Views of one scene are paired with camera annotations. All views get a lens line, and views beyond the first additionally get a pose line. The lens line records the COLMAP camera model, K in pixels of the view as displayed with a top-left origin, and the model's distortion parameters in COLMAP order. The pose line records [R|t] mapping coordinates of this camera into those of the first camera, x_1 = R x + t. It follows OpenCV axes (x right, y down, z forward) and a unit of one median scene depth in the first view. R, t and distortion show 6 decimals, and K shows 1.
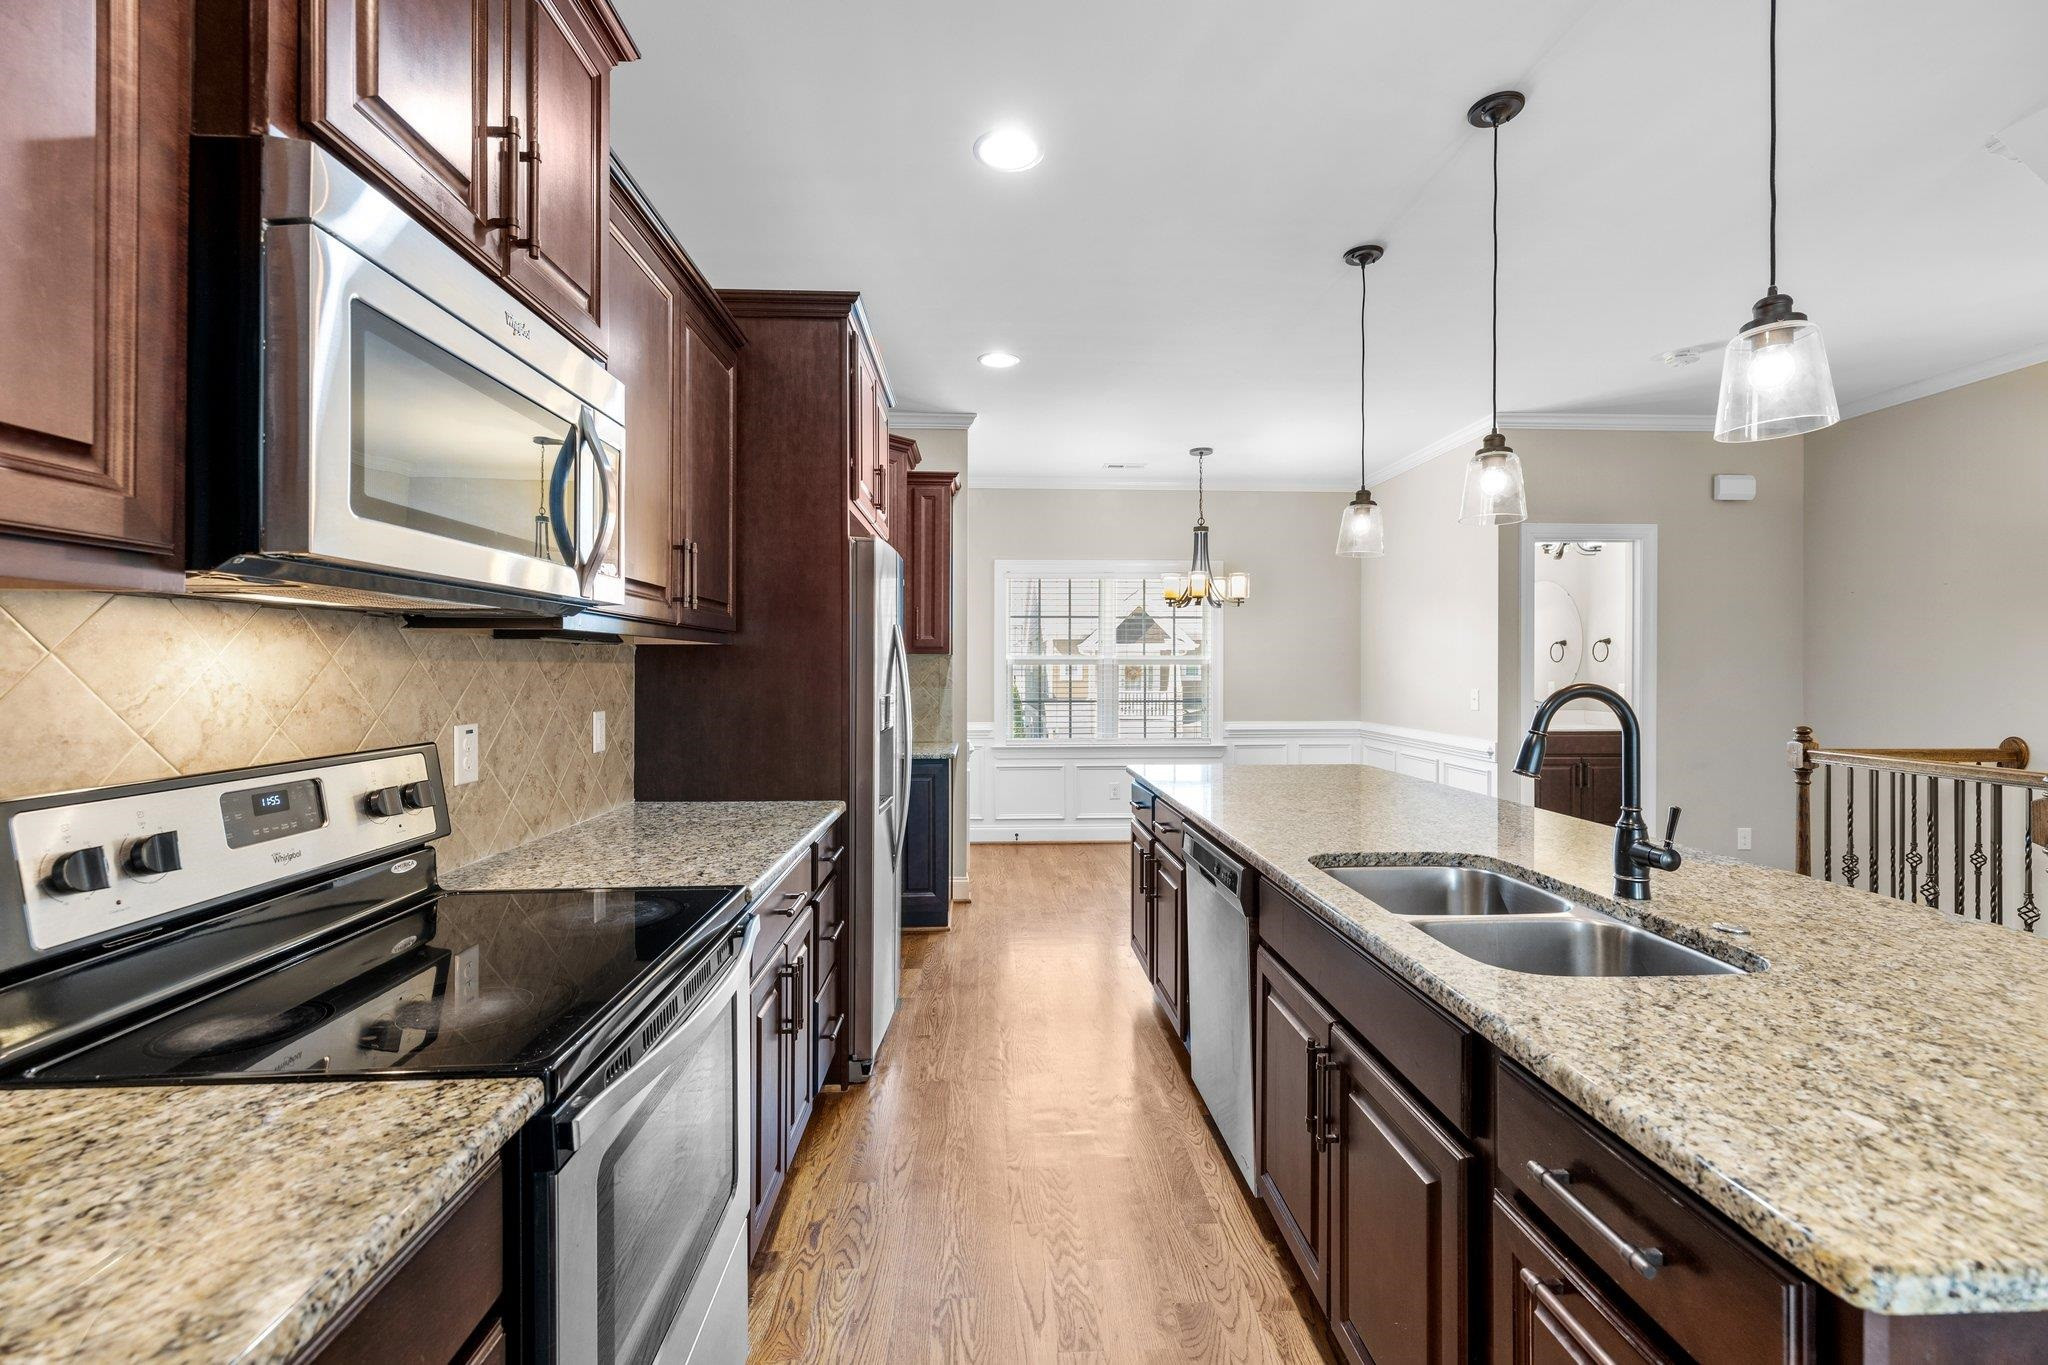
lens RADIAL K [[870.4, 0, 1023.5], [0, 870.4, 670.1], [0, 0, 1]] dist [0.000942, 0.000047]
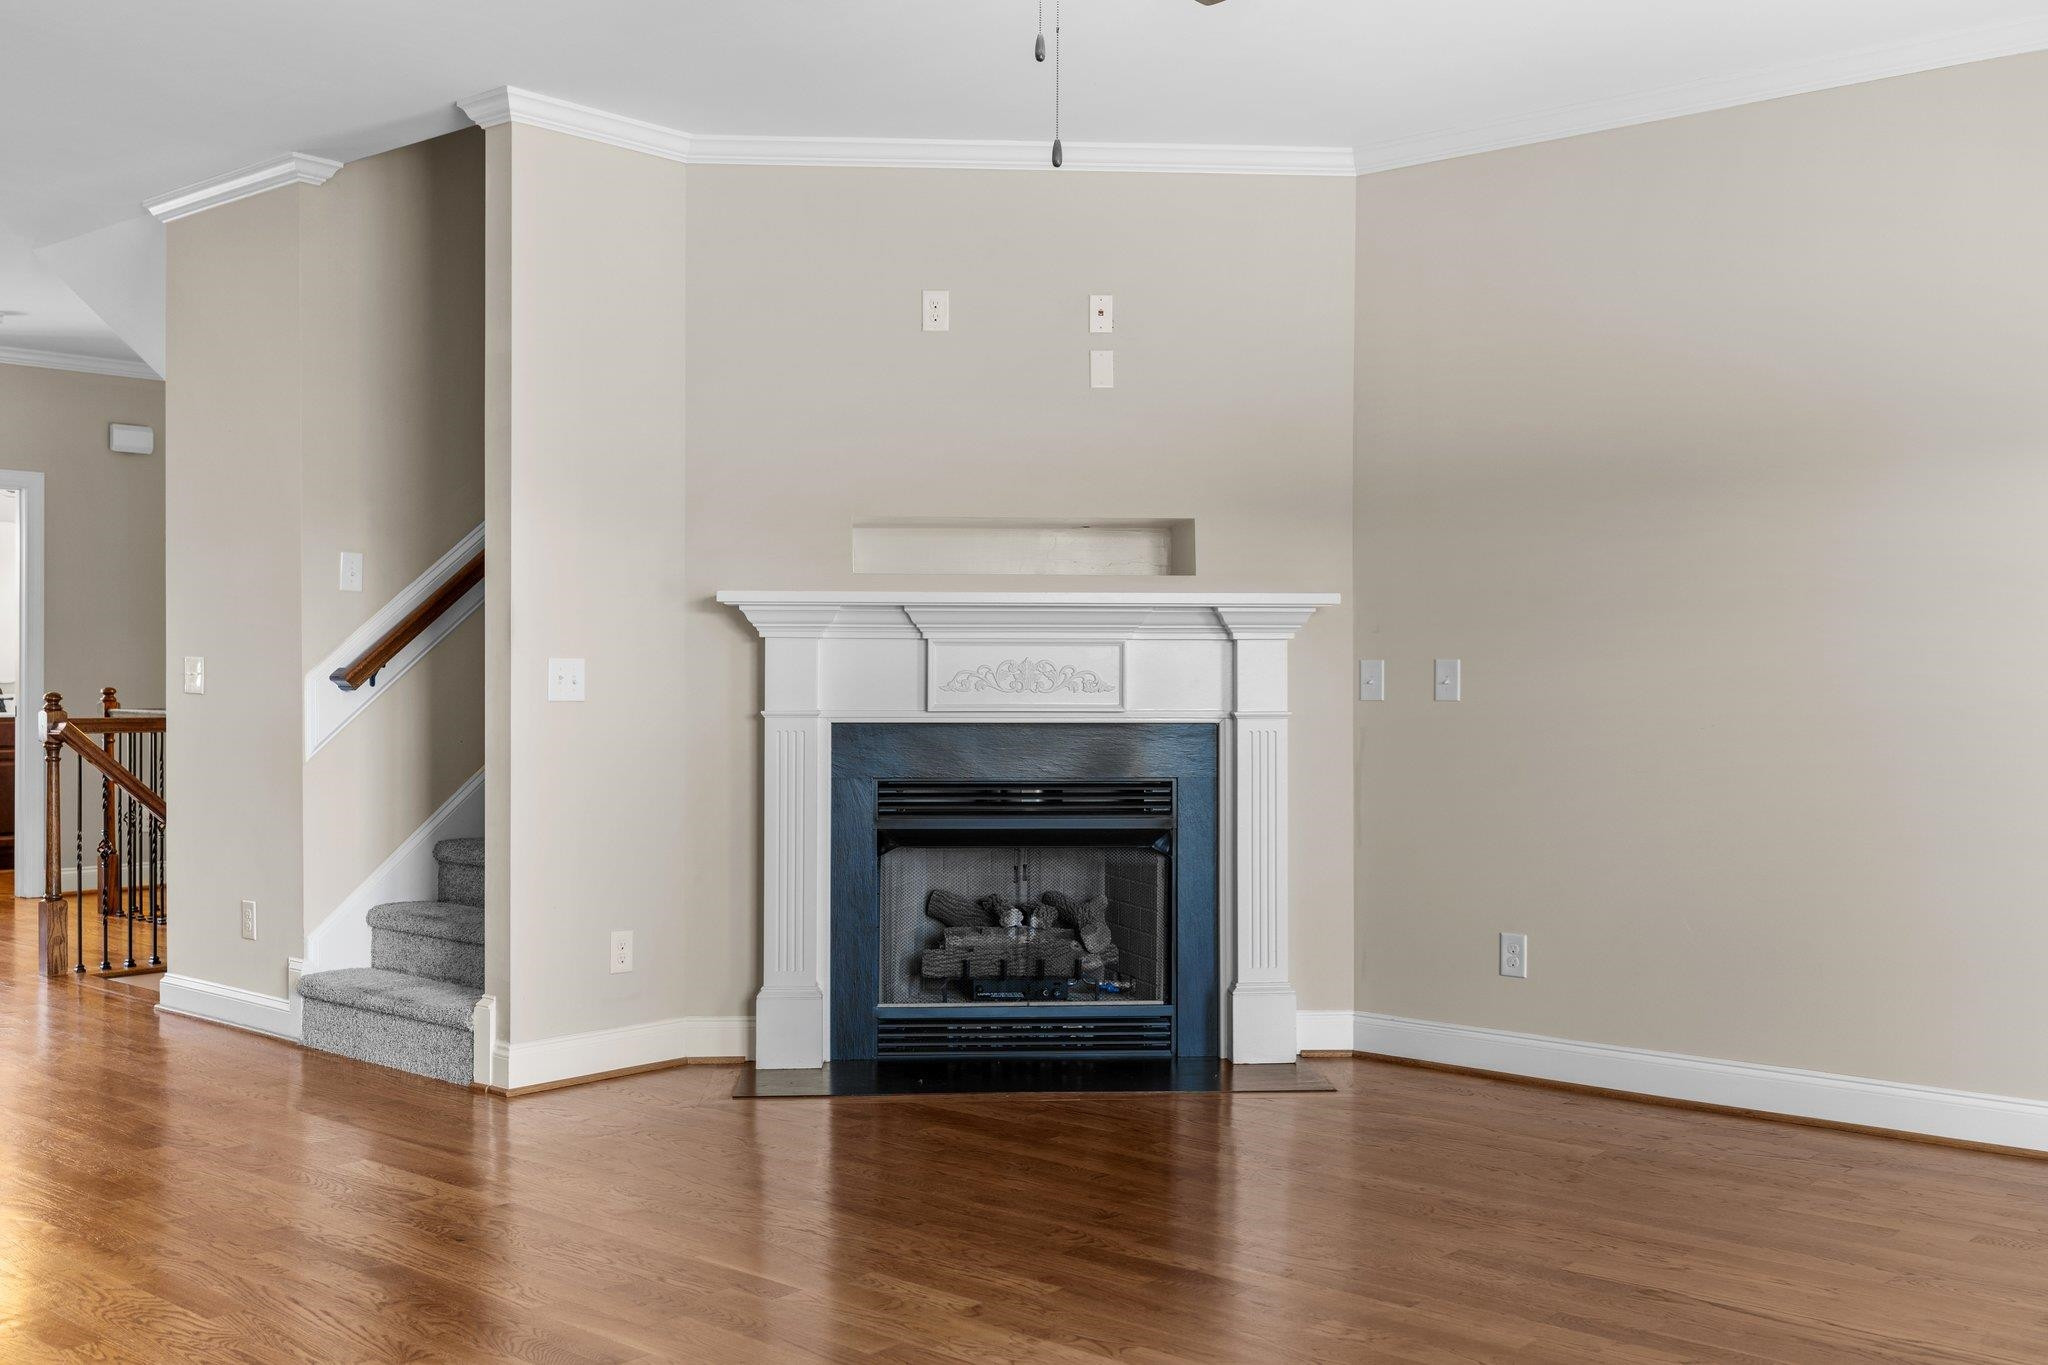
lens RADIAL K [[2015.3, 0, 1029.6], [0, 2015.3, 688.1], [0, 0, 1]] dist [-0.000087, 0.002771]
pose [[0.692402, -0.004181, 0.721500, -0.125143], [-0.002329, 0.999965, 0.008030, 0.063931], [-0.721508, -0.007240, 0.692368, -2.163817]]
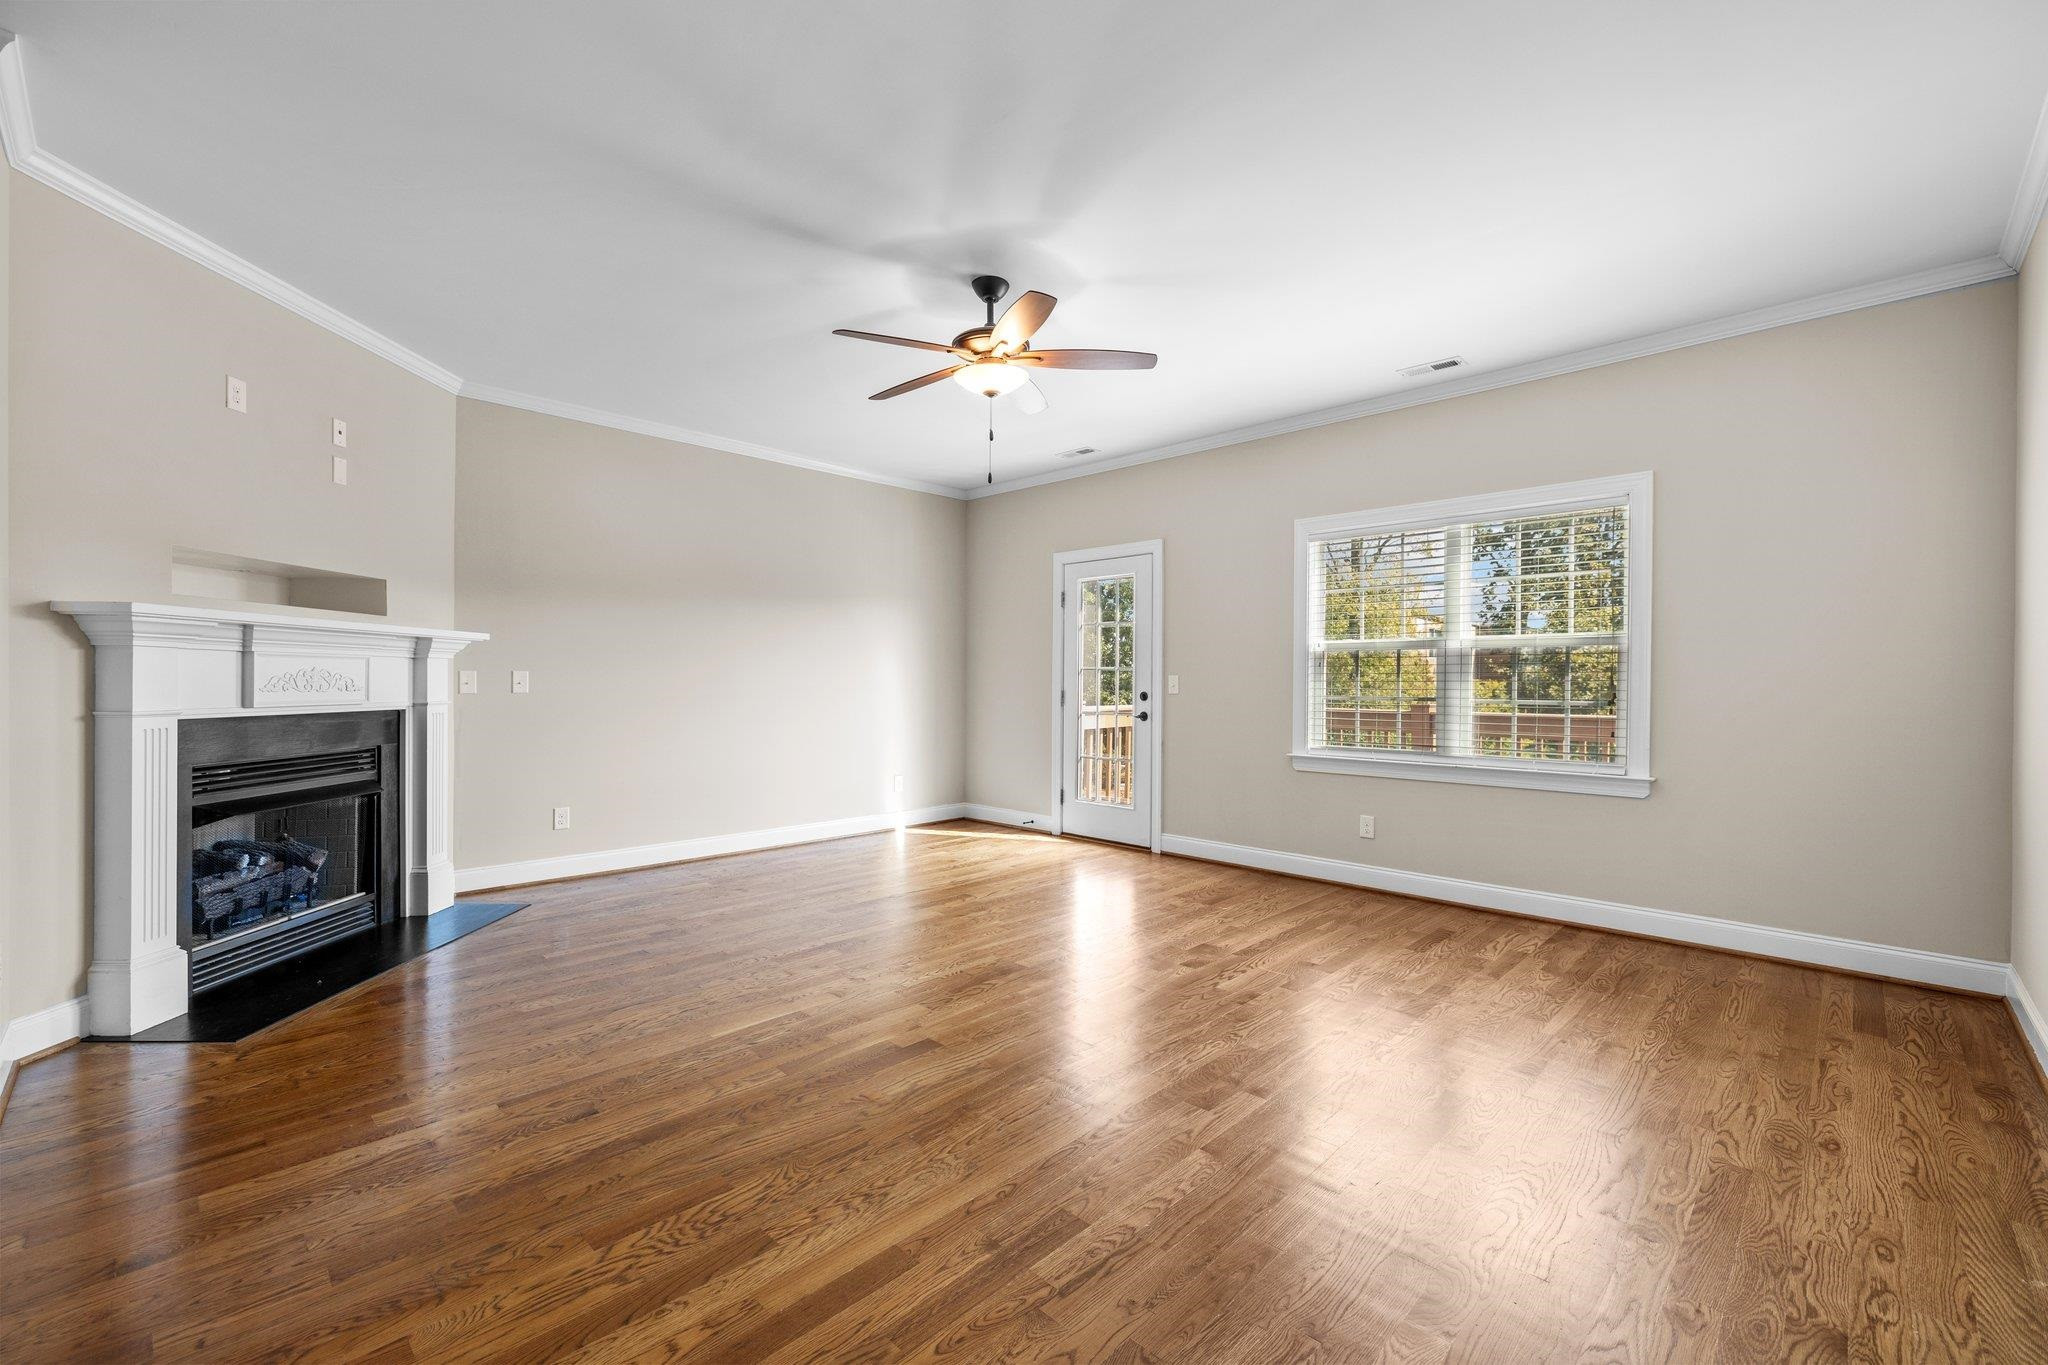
lens RADIAL K [[856.4, 0, 1019.1], [0, 856.4, 684.6], [0, 0, 1]] dist [0.002573, 0.000030]
pose [[-0.680898, -0.007604, 0.732338, -0.236351], [-0.005996, 0.999970, 0.004808, 0.062362], [-0.732353, -0.001117, -0.680924, -0.484156]]
